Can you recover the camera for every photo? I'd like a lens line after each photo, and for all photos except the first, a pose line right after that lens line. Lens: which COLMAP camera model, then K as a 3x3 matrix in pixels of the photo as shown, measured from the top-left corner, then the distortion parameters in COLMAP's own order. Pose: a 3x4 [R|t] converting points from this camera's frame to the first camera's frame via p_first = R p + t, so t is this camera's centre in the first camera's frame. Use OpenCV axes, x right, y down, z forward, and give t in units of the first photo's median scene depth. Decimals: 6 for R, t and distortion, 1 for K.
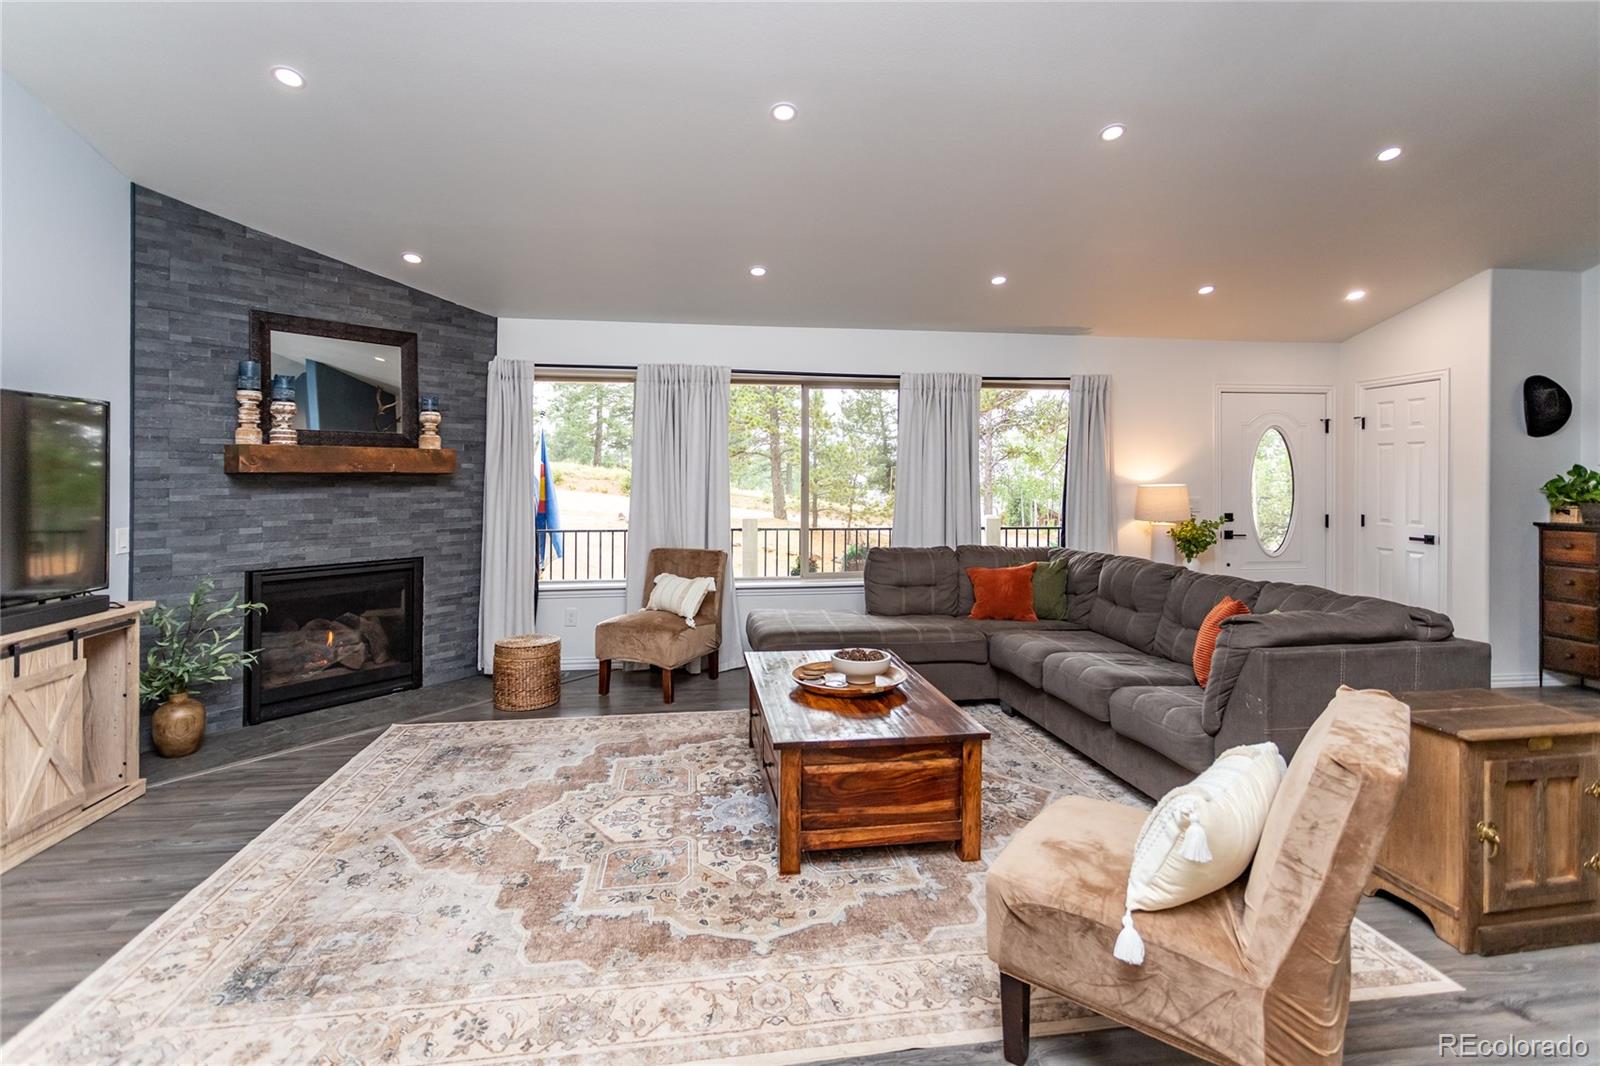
lens RADIAL K [[760.9, 0, 783.5], [0, 760.9, 469.6], [0, 0, 1]] dist [0.004231, 0.000688]
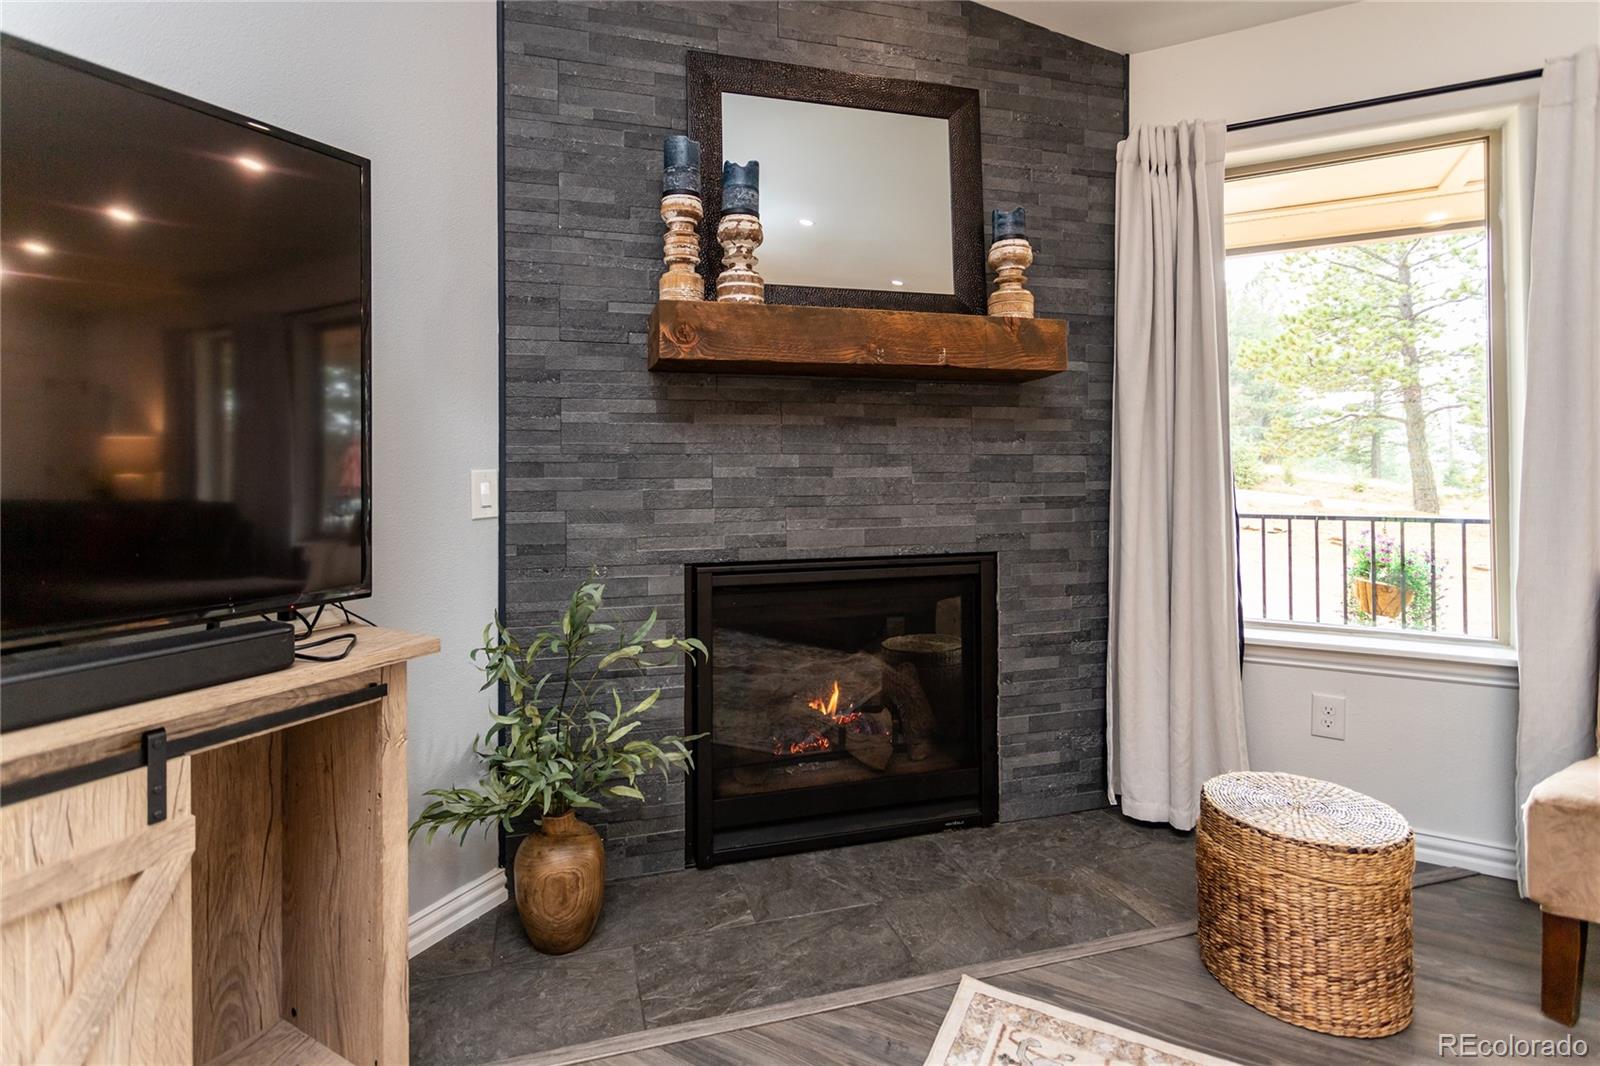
lens RADIAL K [[781.0, 0, 776.1], [0, 781.0, 459.1], [0, 0, 1]] dist [-0.000483, 0.000130]
pose [[0.807955, -0.014334, -0.589070, -0.350575], [0.012389, 0.999896, -0.007338, 0.068486], [0.589114, -0.001370, 0.808049, 0.618444]]
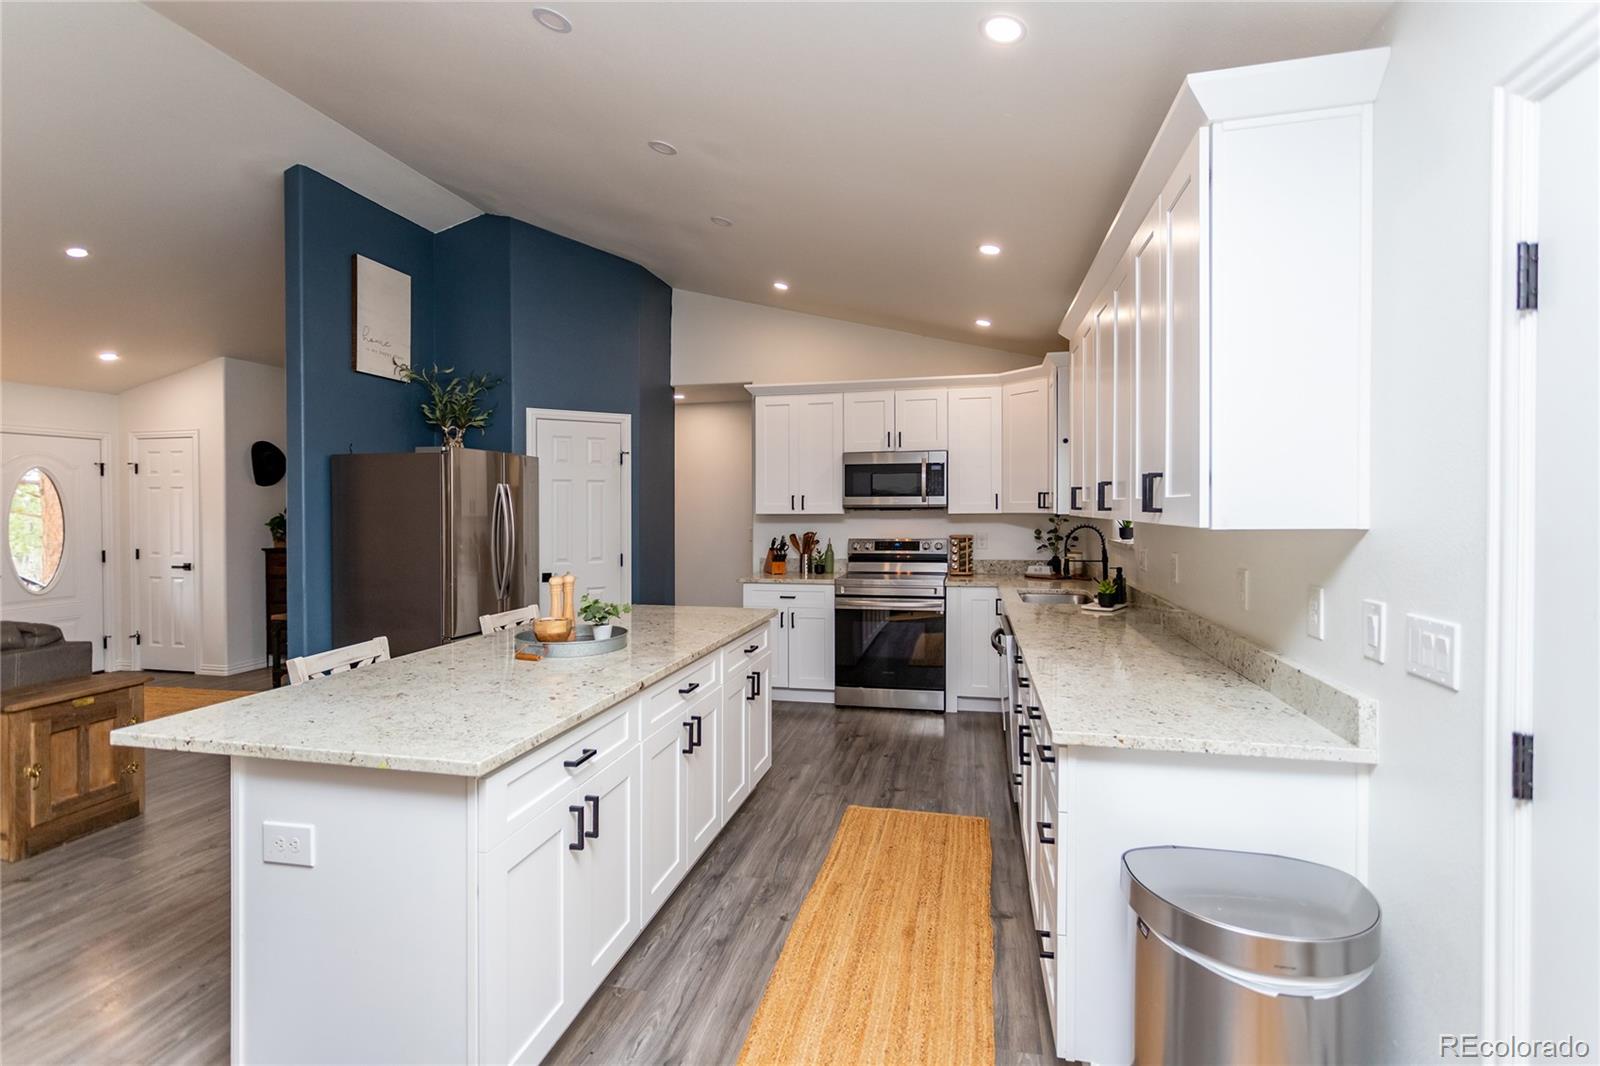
lens RADIAL K [[749.6, 0, 799.7], [0, 749.6, 523.5], [0, 0, 1]] dist [0.002470, 0.000133]
pose [[0.330239, -0.021787, 0.943646, 0.037491], [-0.007074, 0.999648, 0.025555, -0.021482], [-0.943871, -0.015115, 0.329968, -0.444068]]
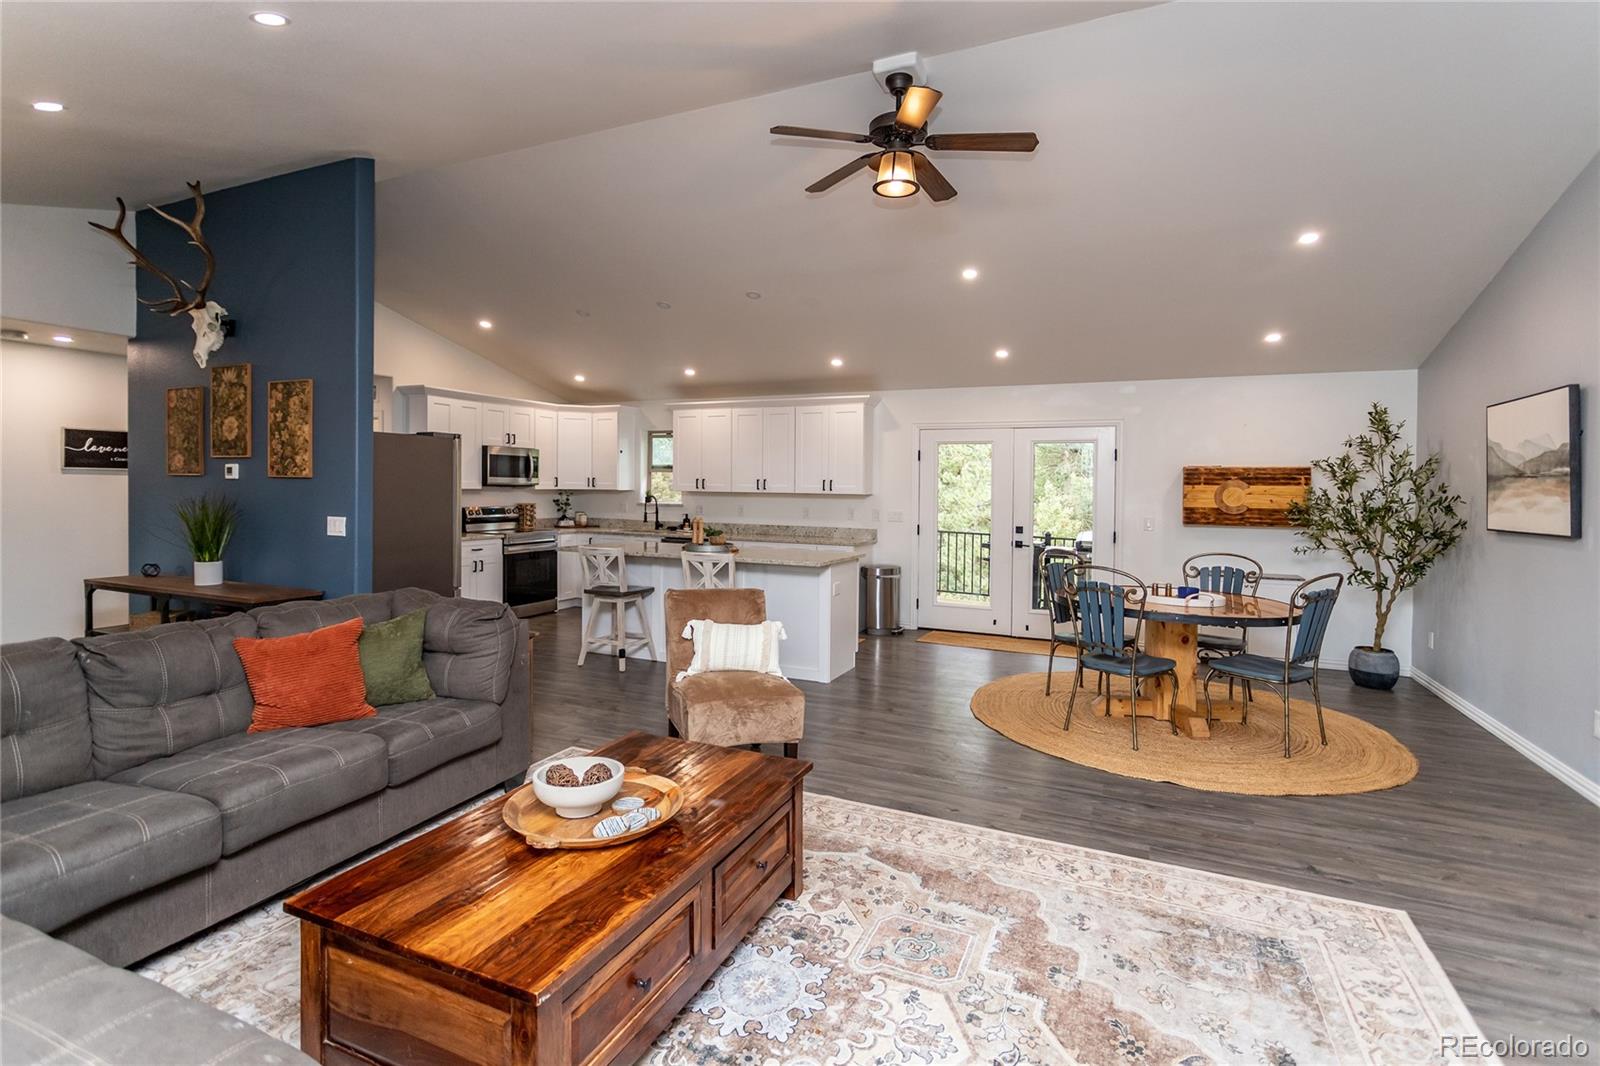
lens RADIAL K [[772.3, 0, 788.3], [0, 772.3, 502.0], [0, 0, 1]] dist [0.010386, -0.000160]
pose [[-0.852319, -0.023439, 0.522497, -0.327618], [-0.021145, 0.999723, 0.010356, -0.008405], [-0.522595, -0.002221, -0.852578, 1.182029]]
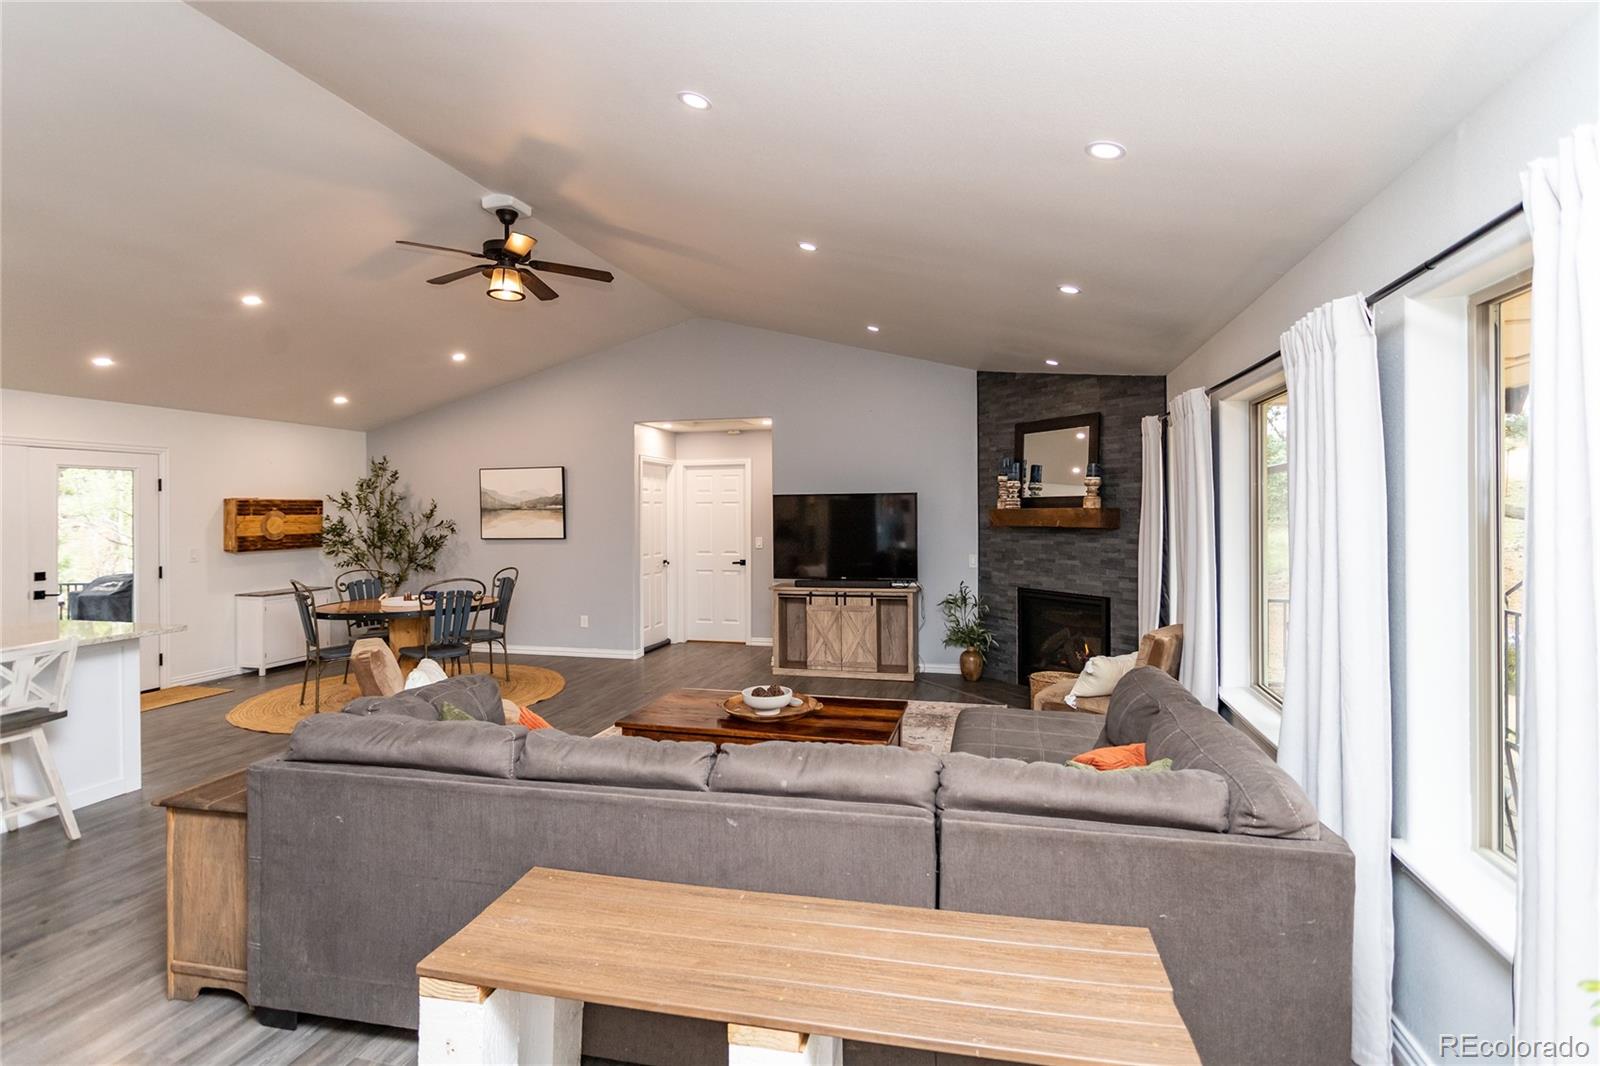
lens RADIAL K [[774.5, 0, 827.1], [0, 774.5, 495.5], [0, 0, 1]] dist [-0.000405, 0.000205]
pose [[-0.348328, -0.016527, -0.937227, 0.972631], [0.015950, 0.999595, -0.023555, -0.027996], [0.937237, -0.023153, -0.347923, 1.206226]]
